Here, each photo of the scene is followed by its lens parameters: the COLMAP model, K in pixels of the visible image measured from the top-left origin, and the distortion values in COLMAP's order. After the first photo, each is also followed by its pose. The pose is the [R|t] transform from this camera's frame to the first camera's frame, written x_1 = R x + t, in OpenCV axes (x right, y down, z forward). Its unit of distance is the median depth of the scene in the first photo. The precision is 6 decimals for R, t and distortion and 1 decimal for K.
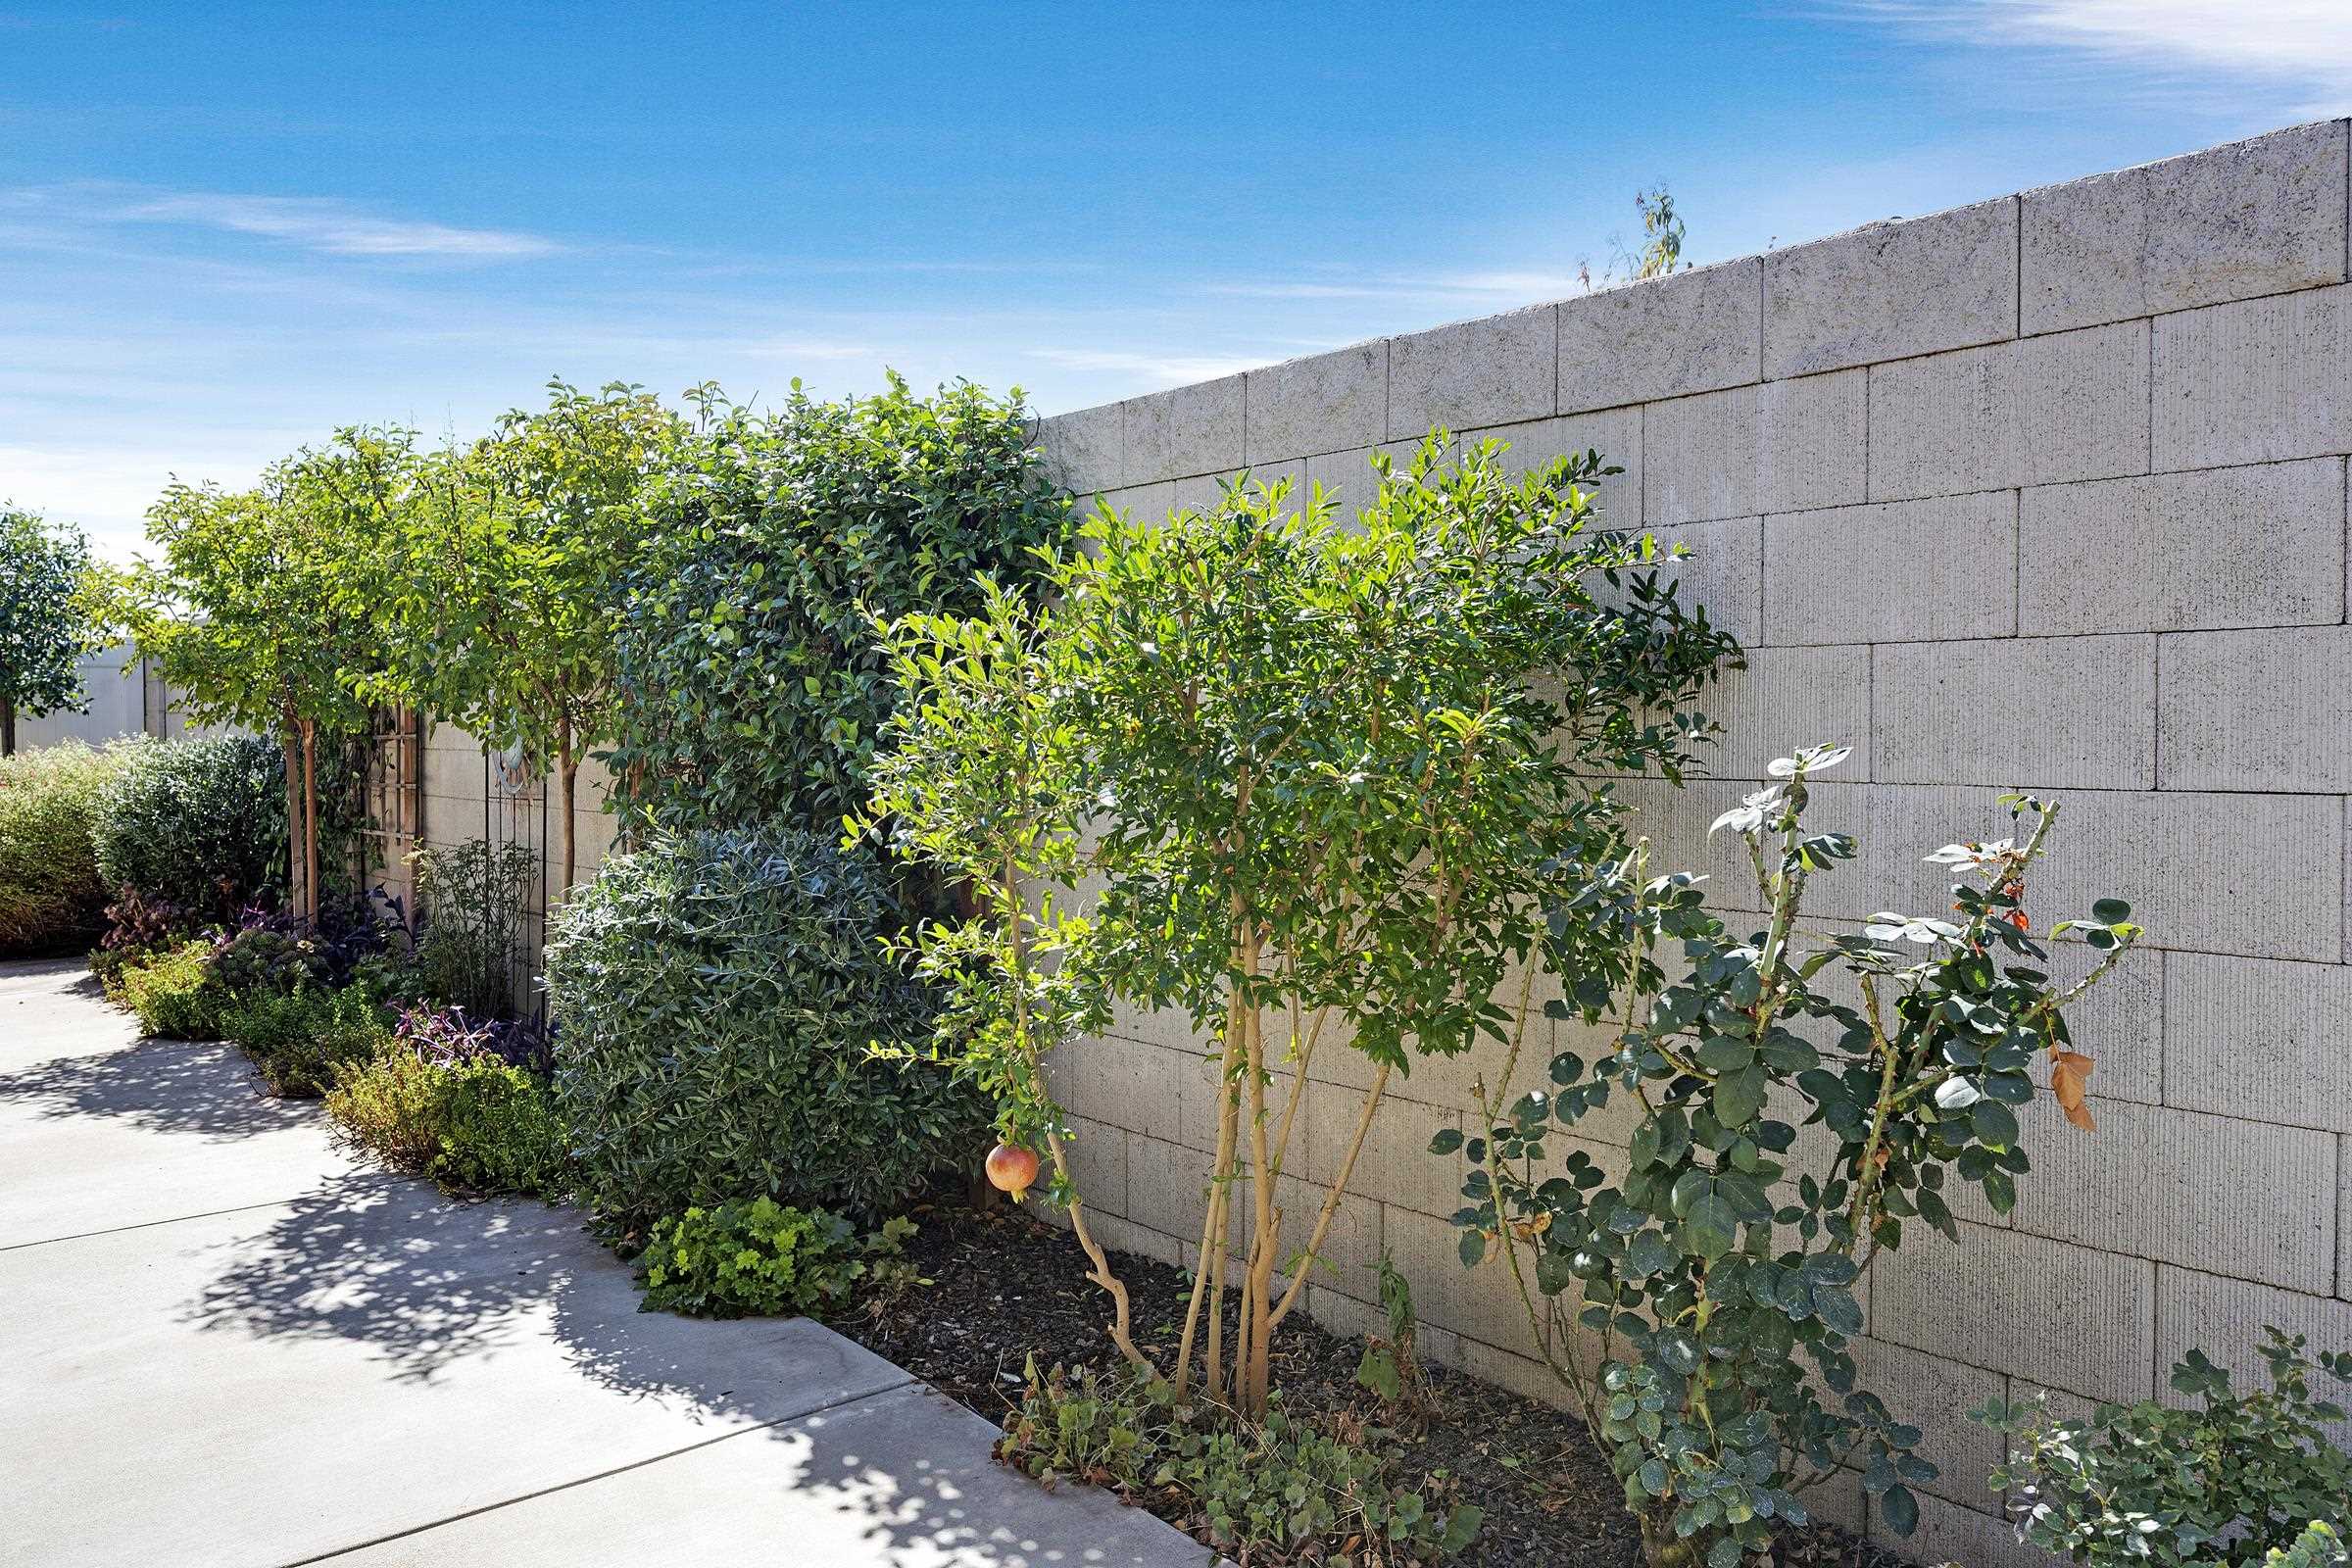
lens RADIAL K [[1849.1, 0, 1176.0], [0, 1849.1, 784.0], [0, 0, 1]] dist [-0.010090, -0.013361]
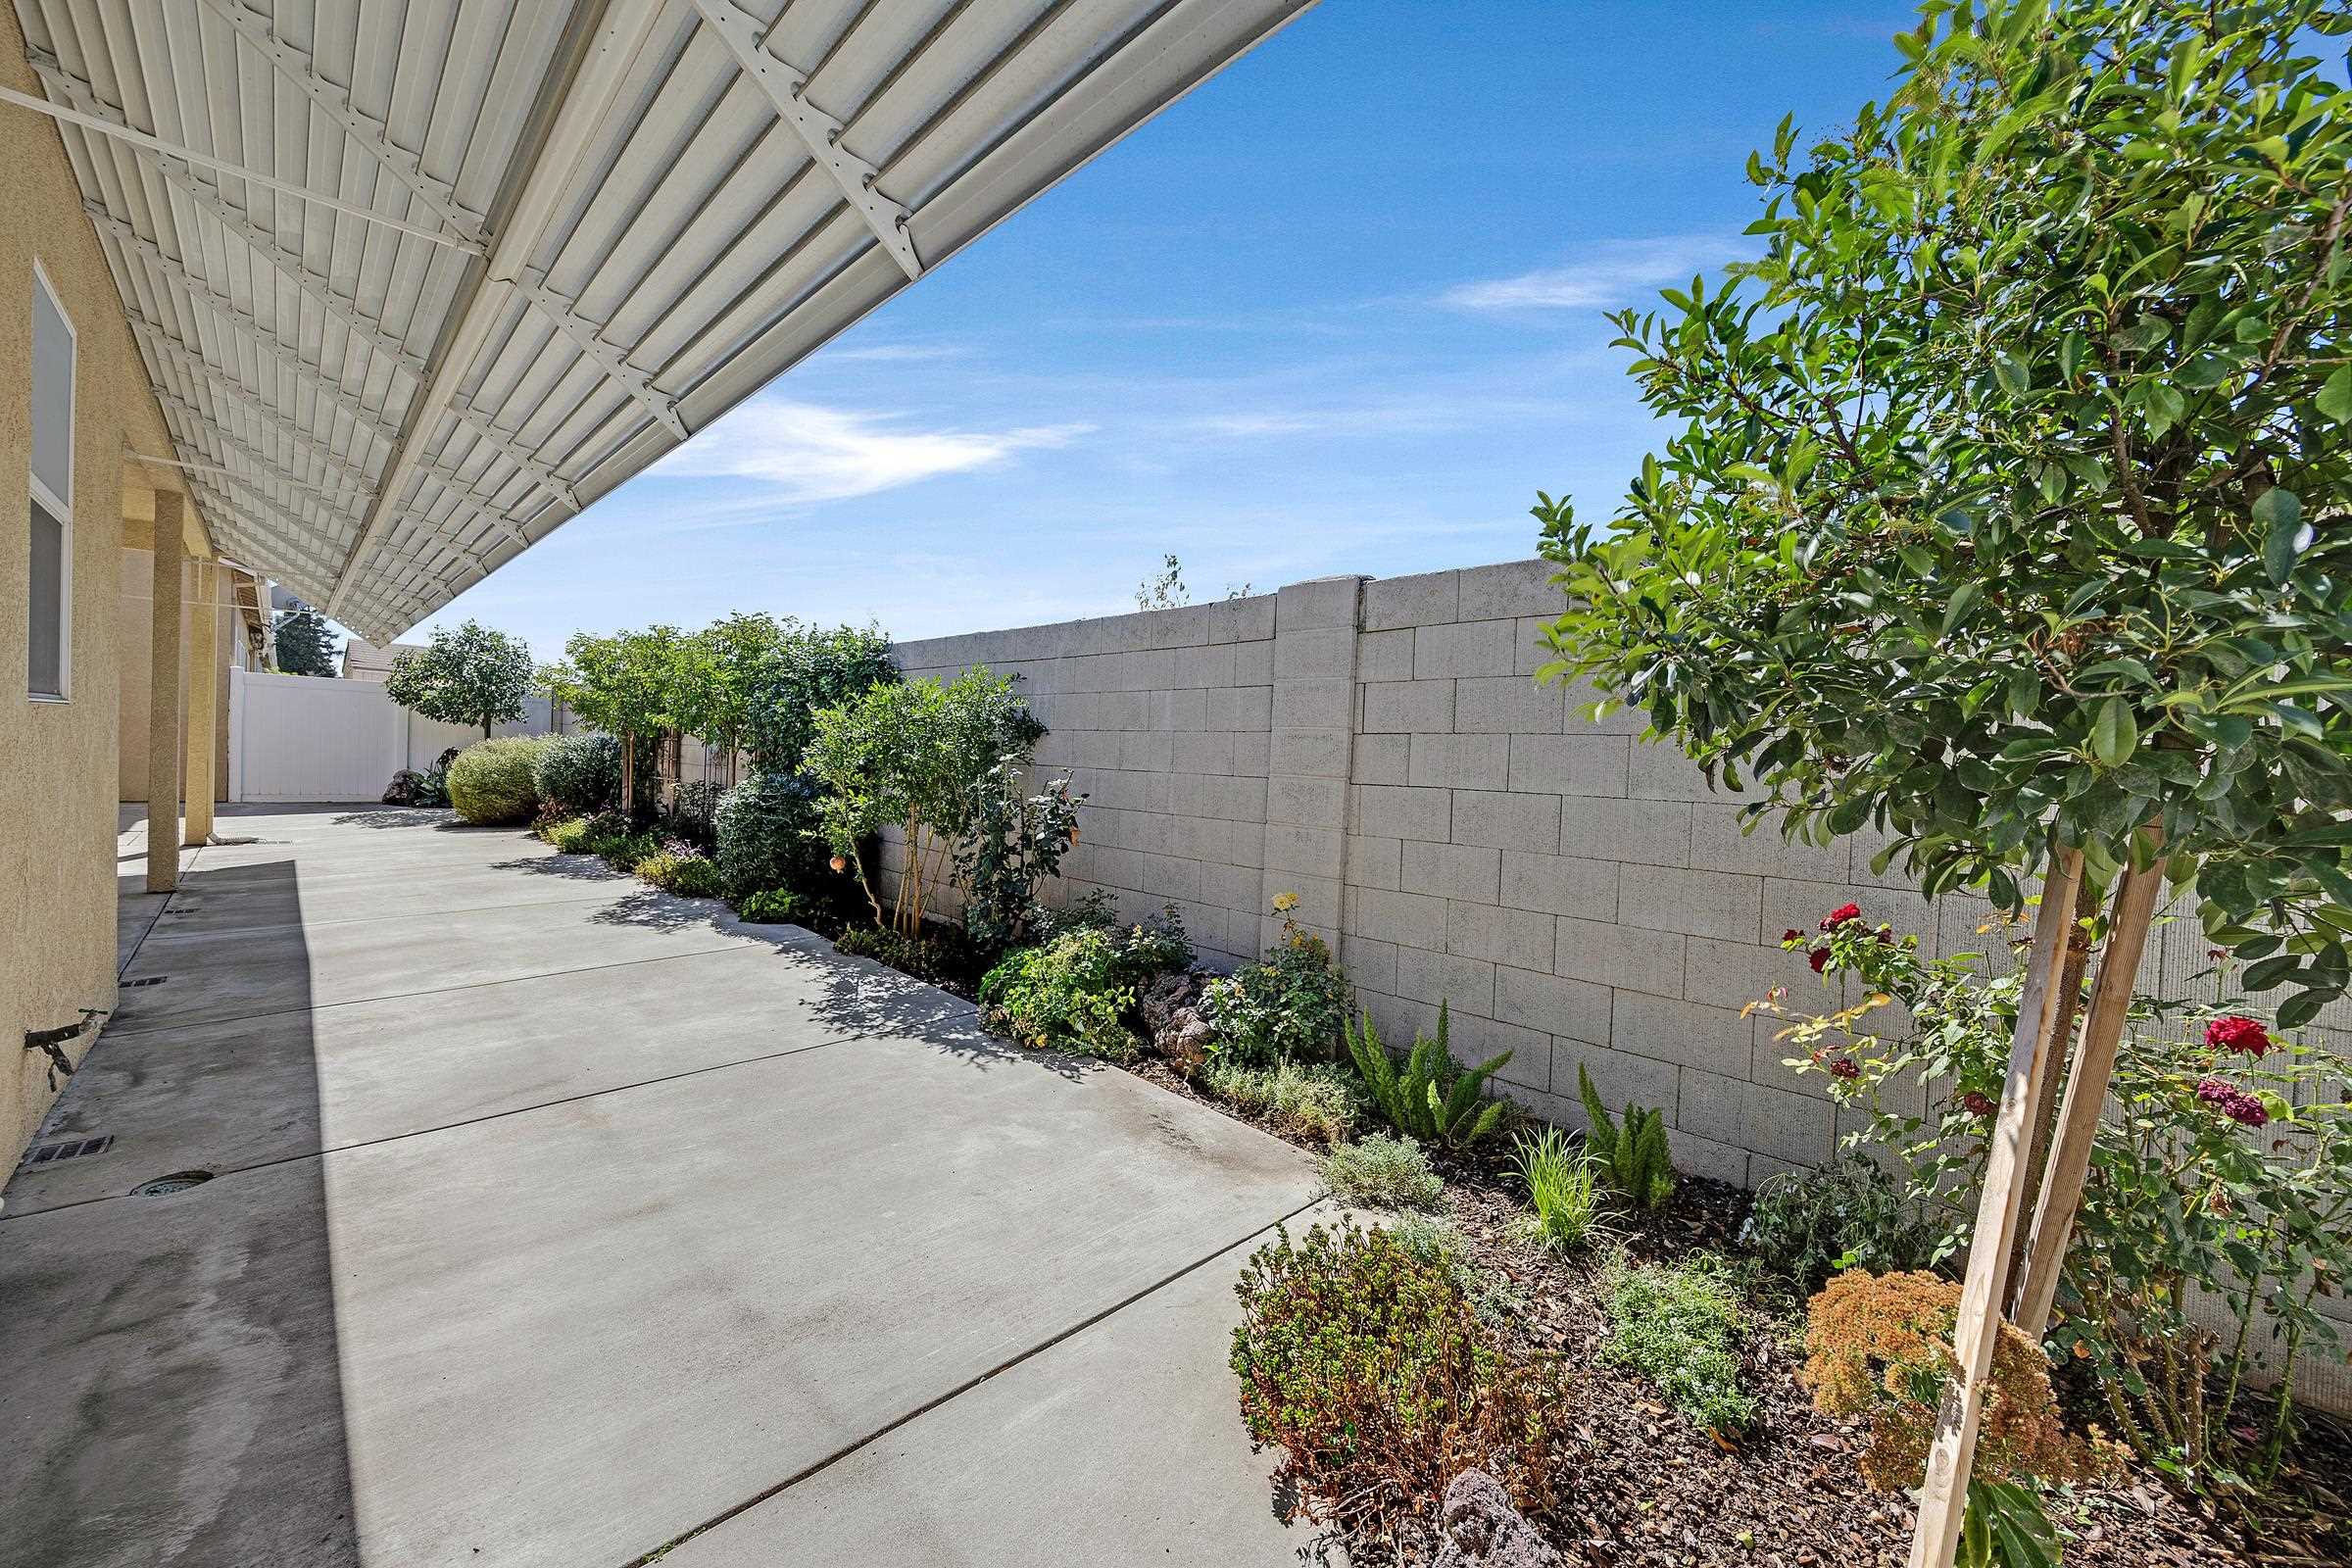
lens RADIAL K [[935.5, 0, 1172.1], [0, 935.5, 774.4], [0, 0, 1]] dist [-0.001442, 0.000001]
pose [[0.995103, 0.037376, 0.091501, 0.184531], [-0.036748, 0.999288, -0.008540, 0.010806], [-0.091755, 0.005136, 0.995768, -0.421607]]
